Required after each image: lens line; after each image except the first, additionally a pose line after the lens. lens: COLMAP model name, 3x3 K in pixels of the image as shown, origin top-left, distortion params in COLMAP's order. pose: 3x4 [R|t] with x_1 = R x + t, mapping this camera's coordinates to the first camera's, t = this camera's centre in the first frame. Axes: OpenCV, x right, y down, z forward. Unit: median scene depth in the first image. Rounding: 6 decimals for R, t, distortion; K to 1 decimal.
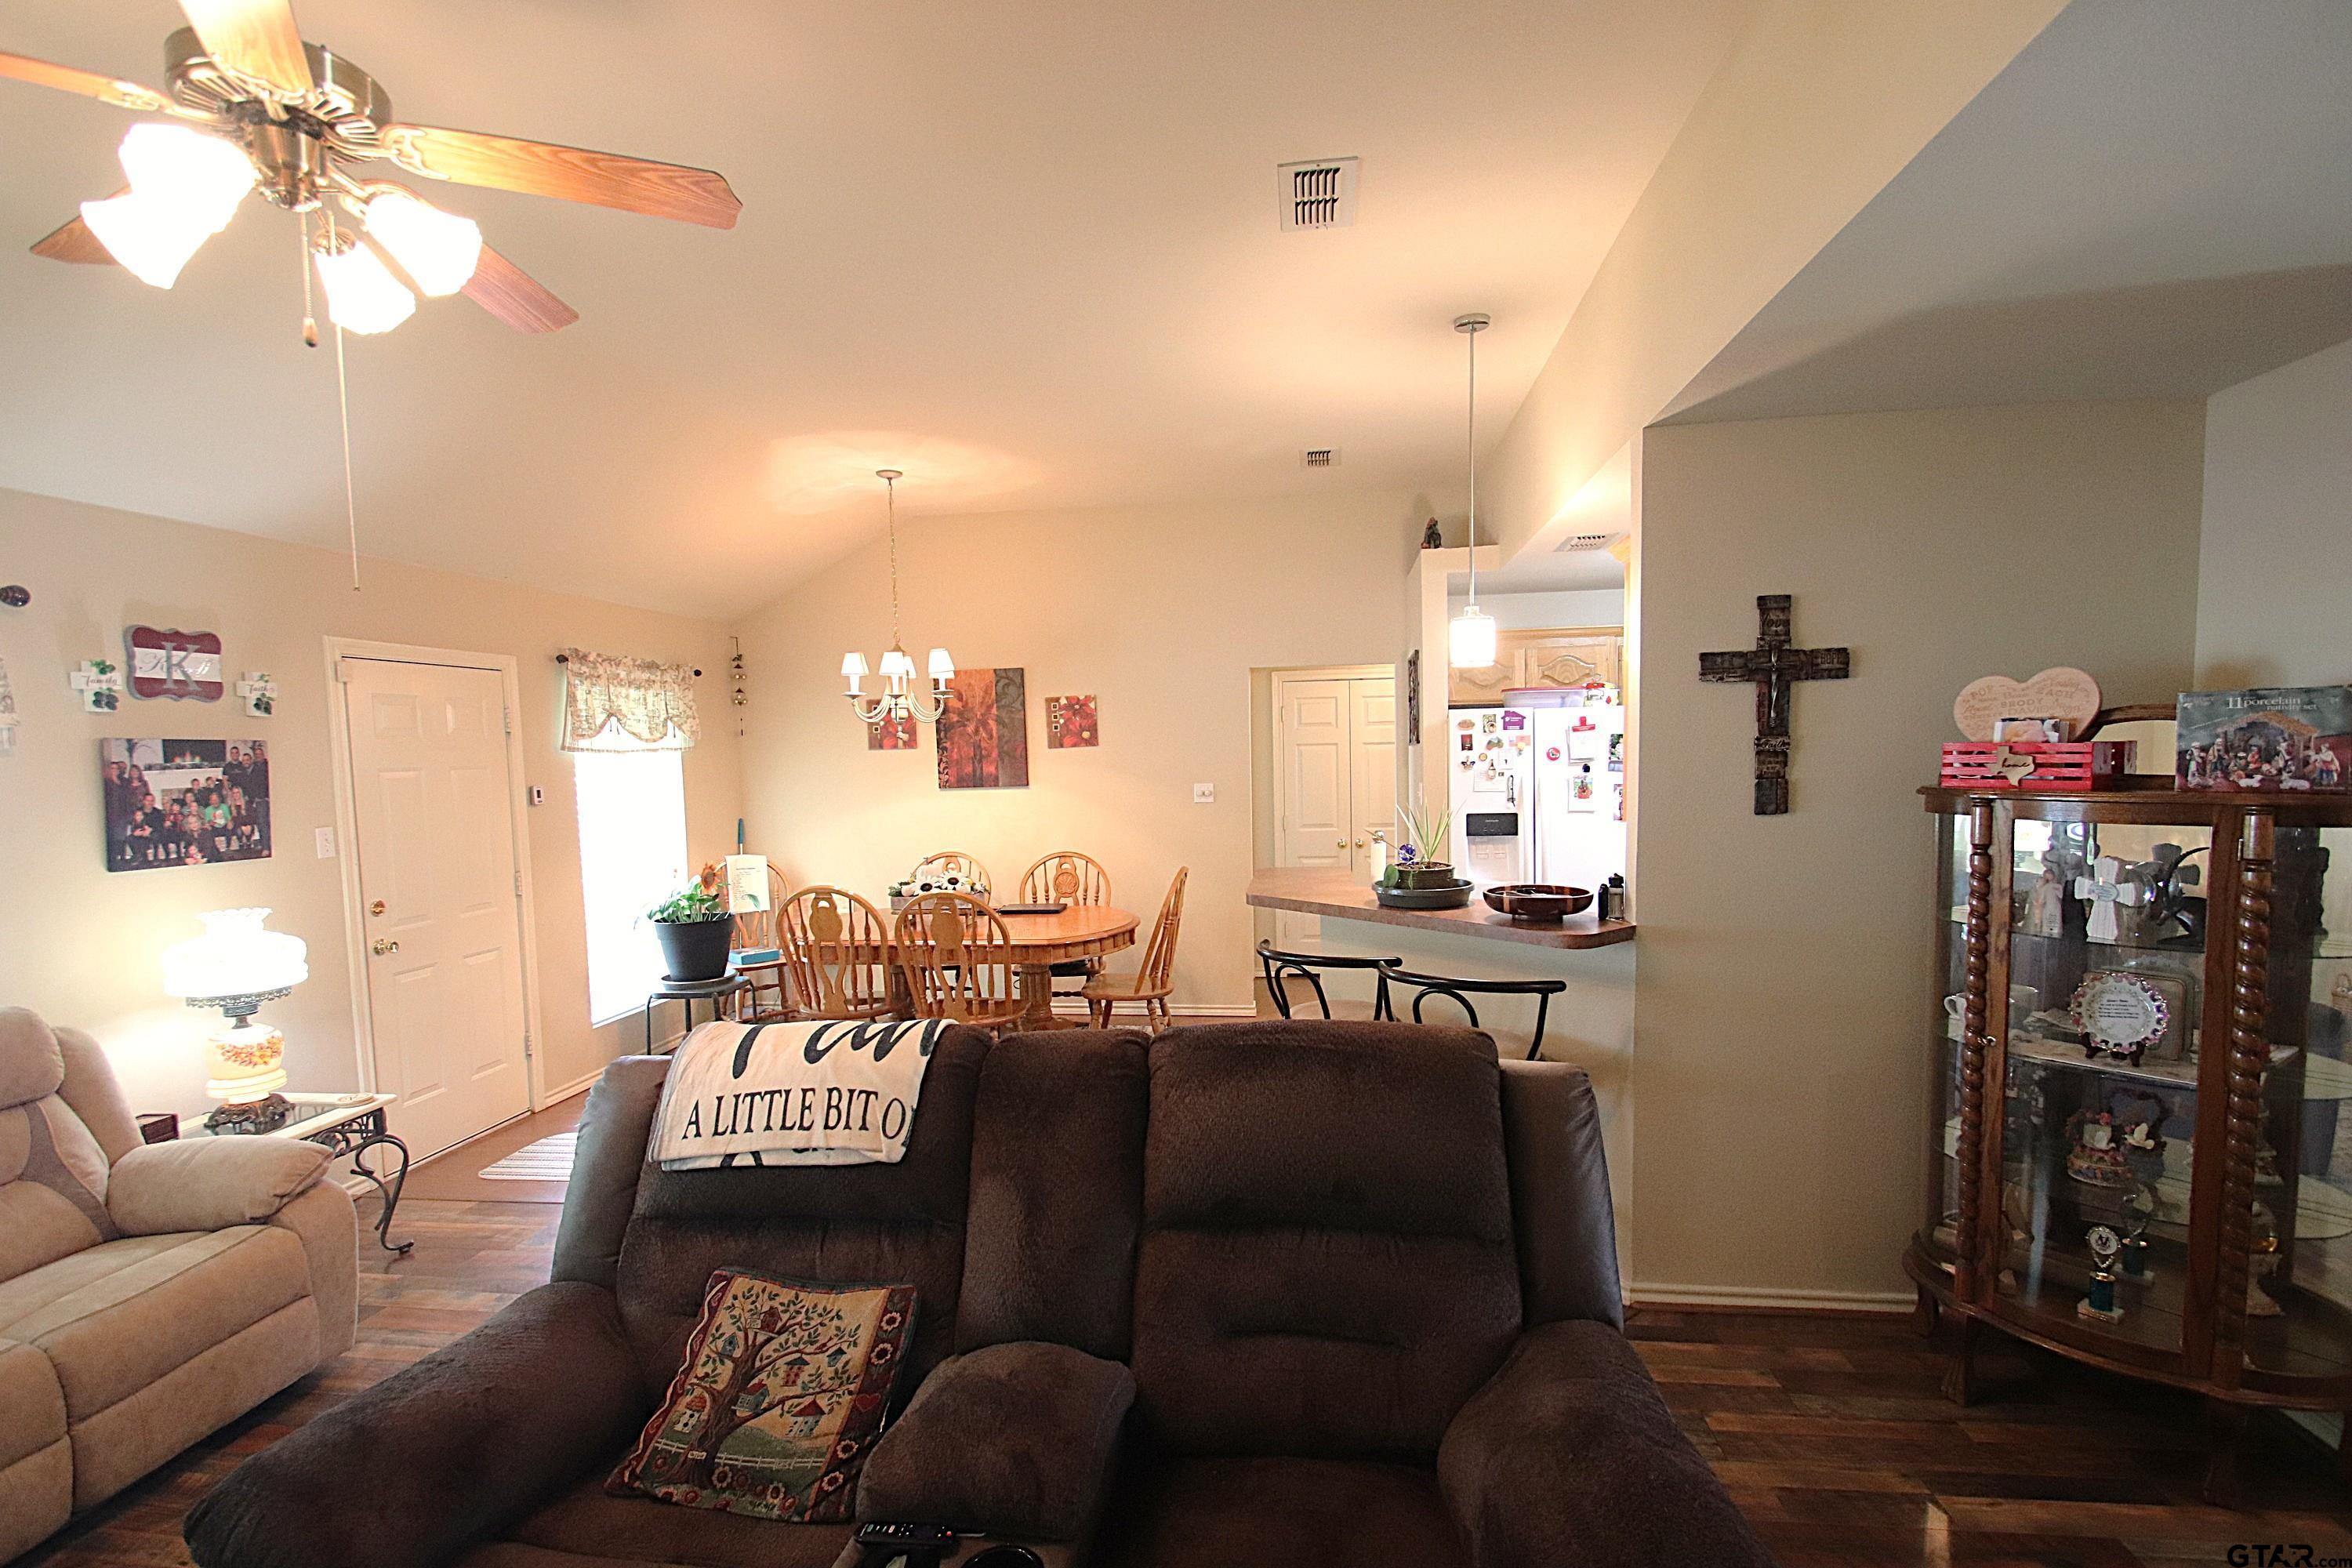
lens RADIAL K [[1090.7, 0, 1184.7], [0, 1090.7, 823.0], [0, 0, 1]] dist [0.013719, -0.016409]
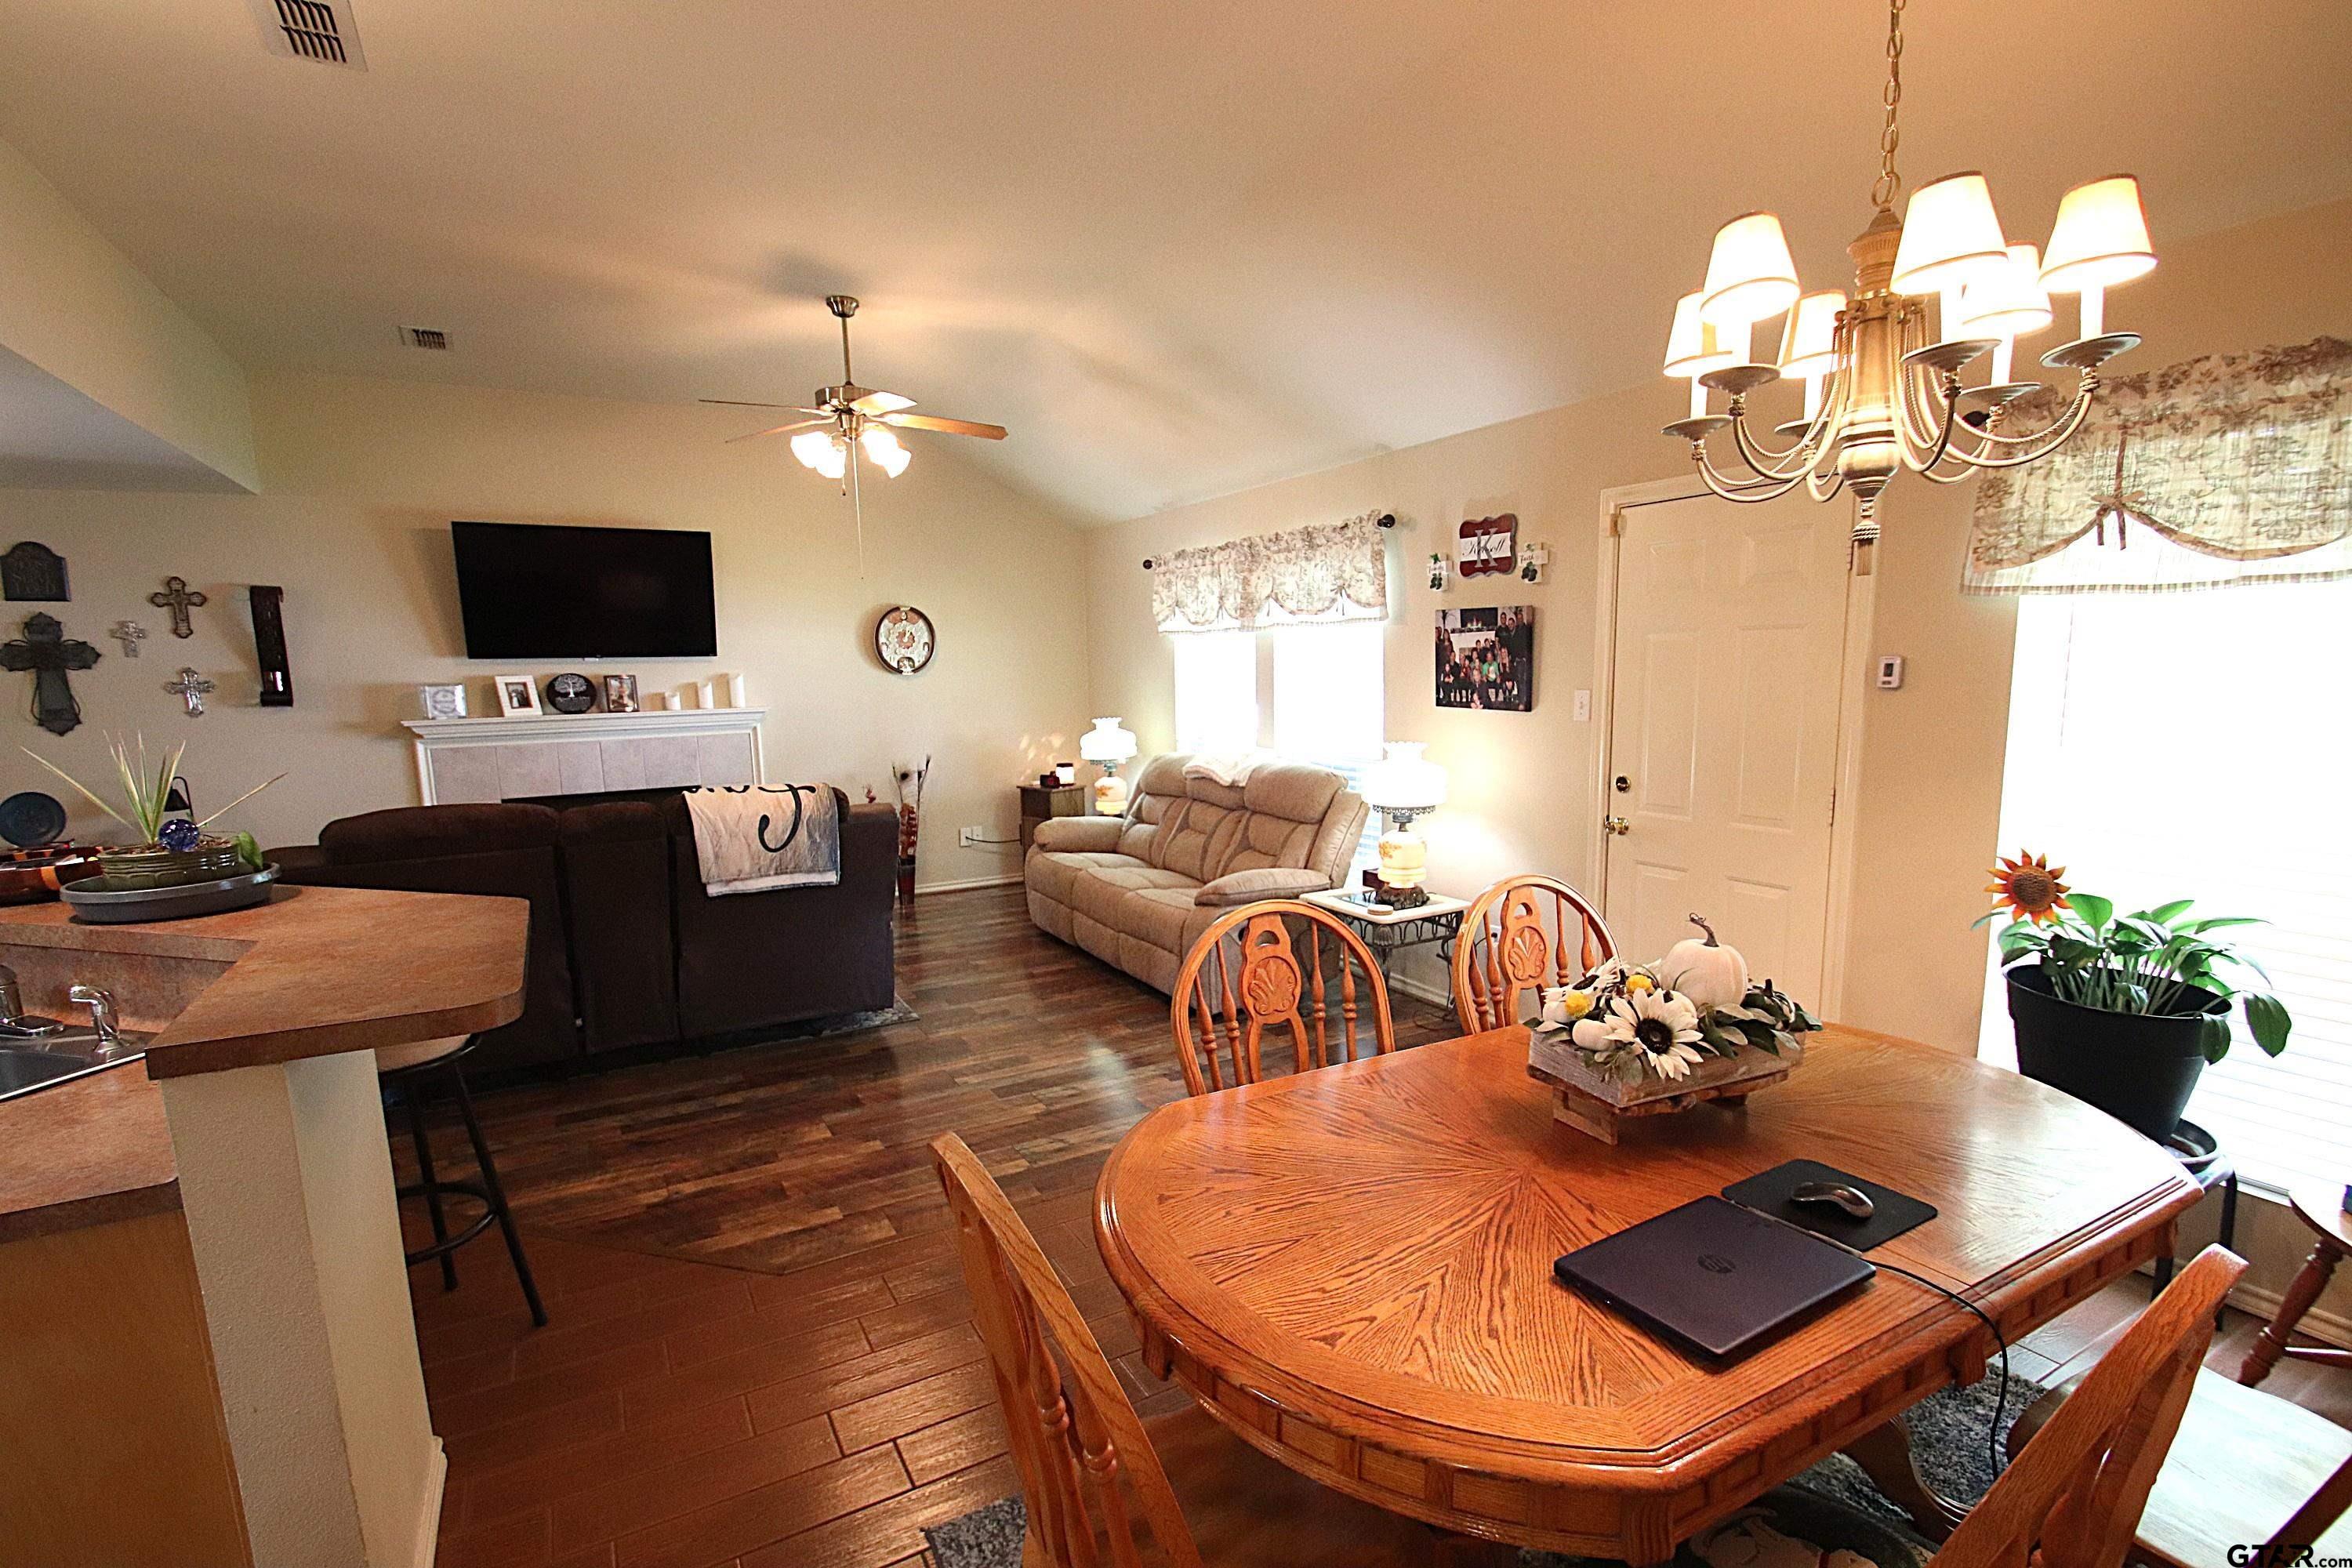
lens RADIAL K [[1090.7, 0, 1186.3], [0, 1090.7, 824.6], [0, 0, 1]] dist [0.013719, -0.016409]
pose [[-0.797204, 0.129289, -0.589703, 0.117734], [-0.004143, 0.975605, 0.219496, -0.103405], [0.603696, 0.177427, -0.777220, 1.739558]]
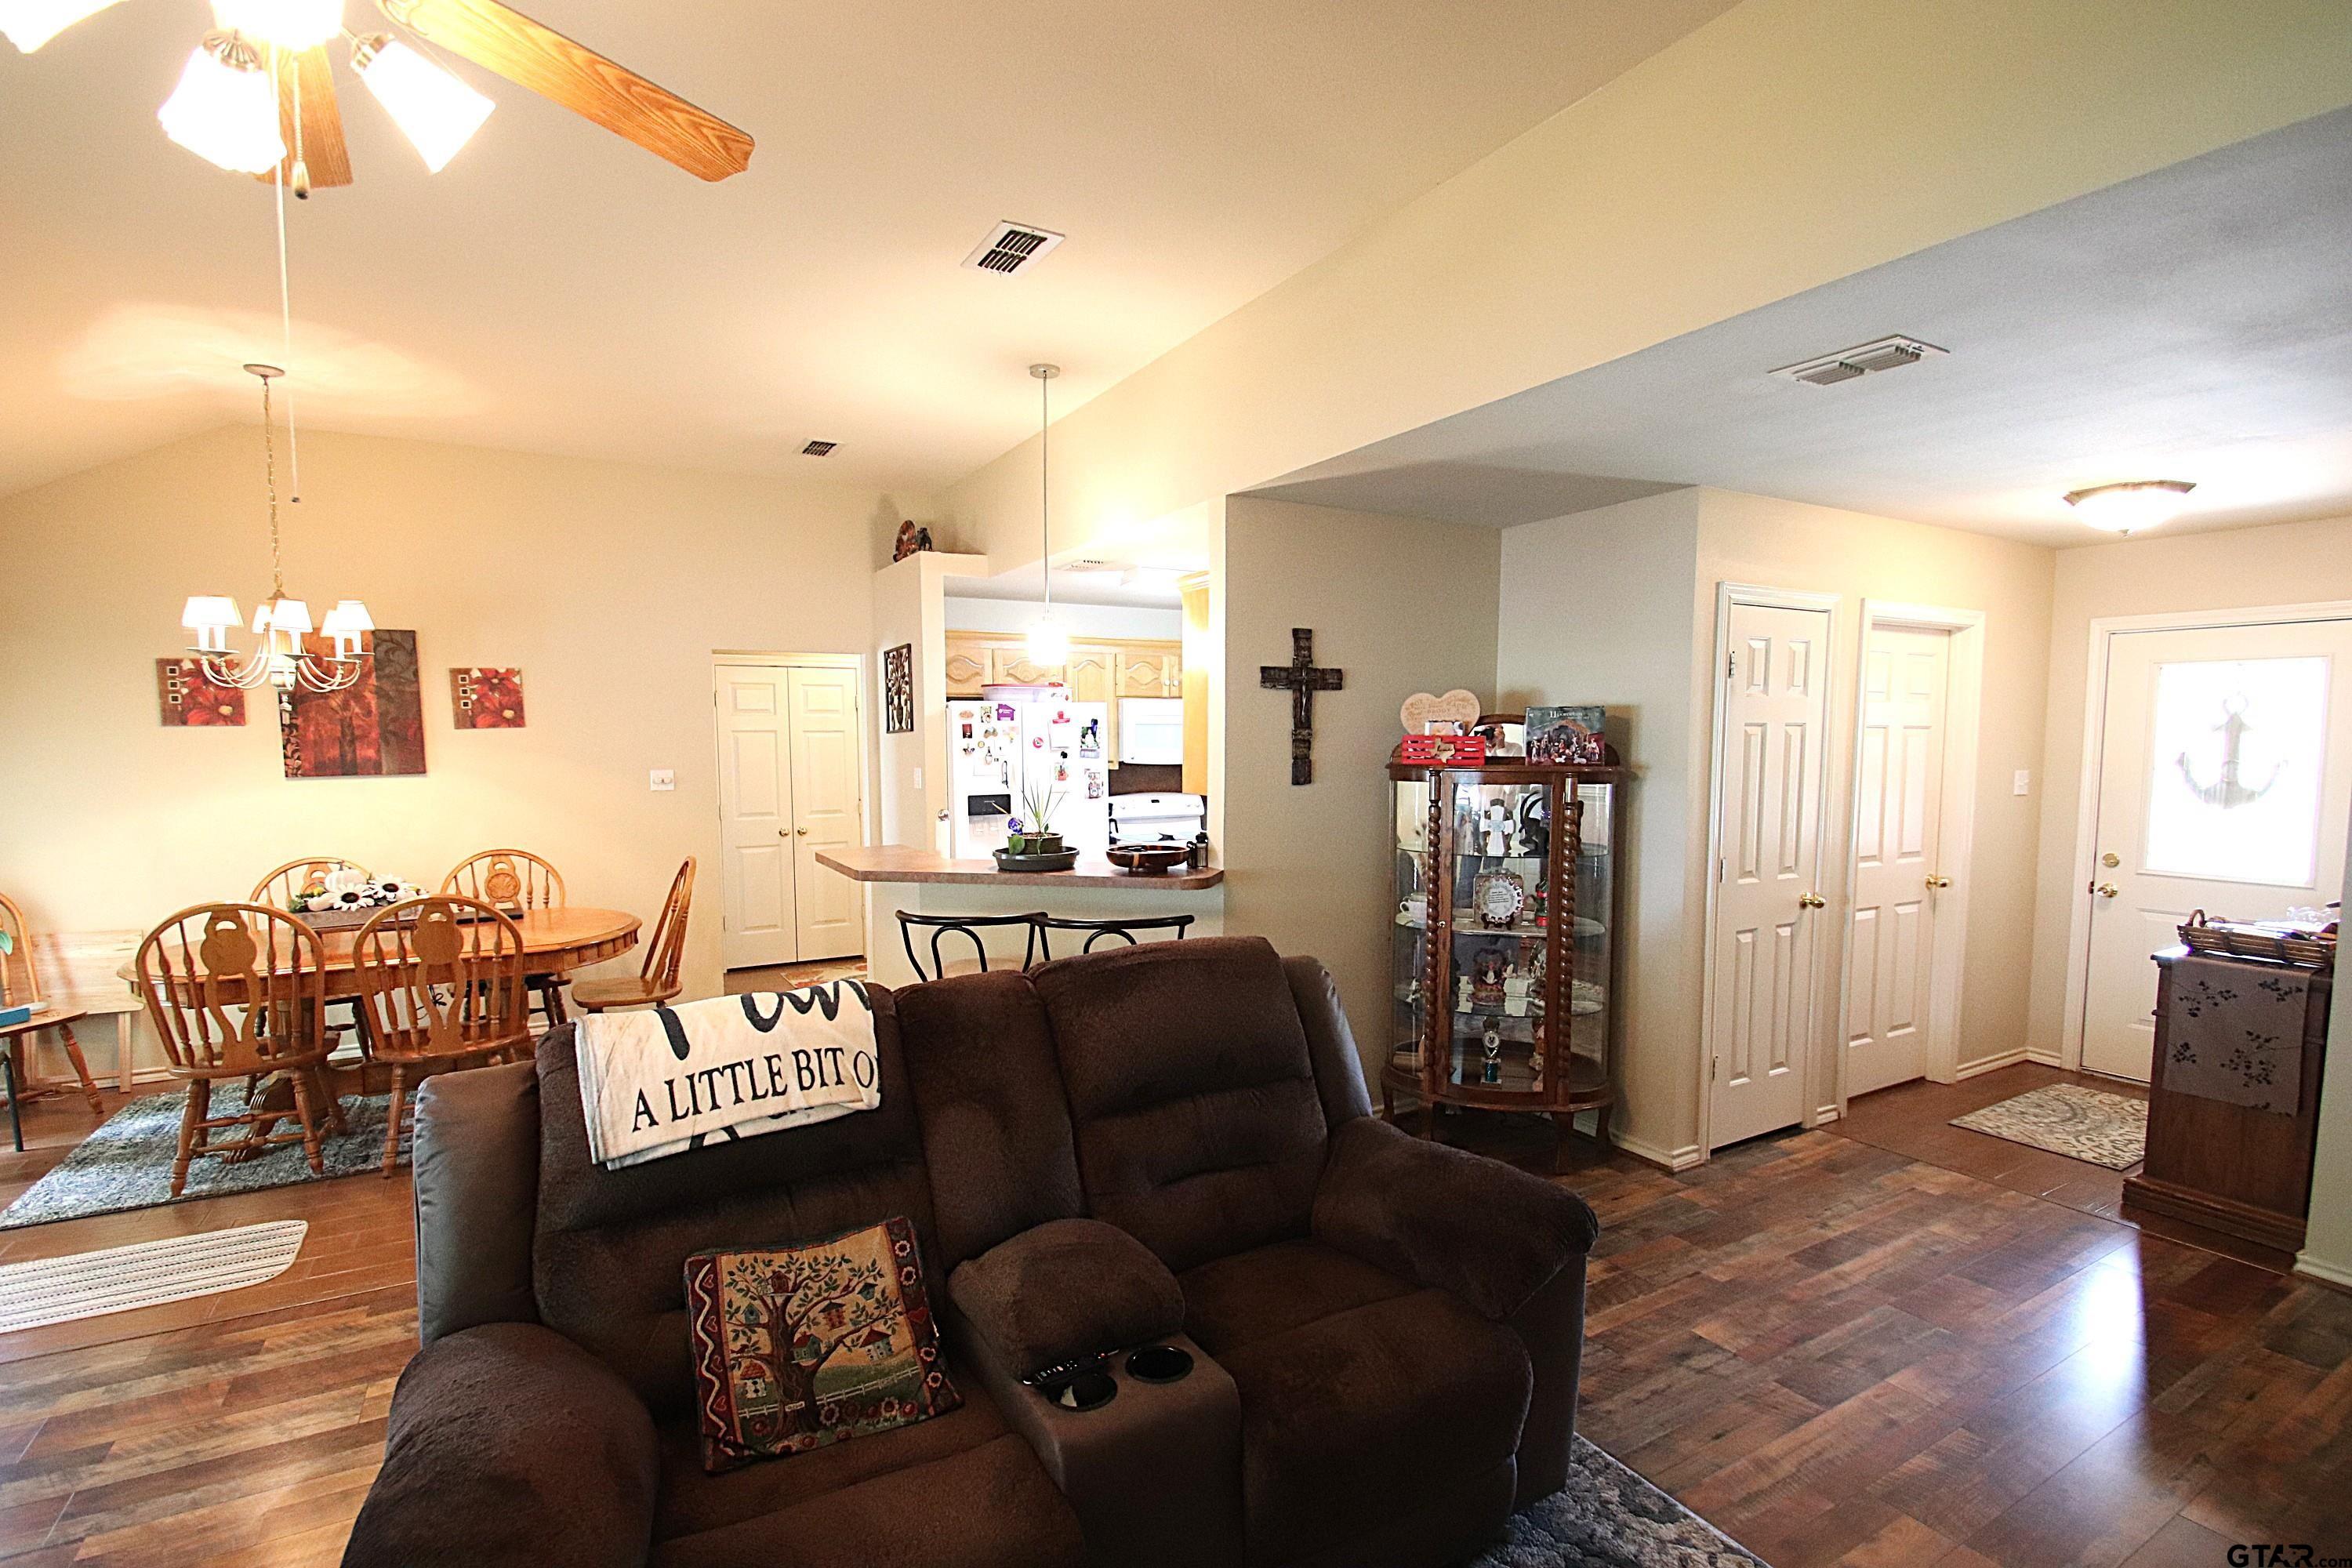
lens RADIAL K [[1090.7, 0, 1184.7], [0, 1090.7, 822.4], [0, 0, 1]] dist [0.013719, -0.016409]
pose [[0.790836, -0.030194, 0.611282, -0.355260], [0.027611, 0.999526, 0.013650, 0.014032], [-0.611404, 0.006083, 0.791295, -0.014806]]
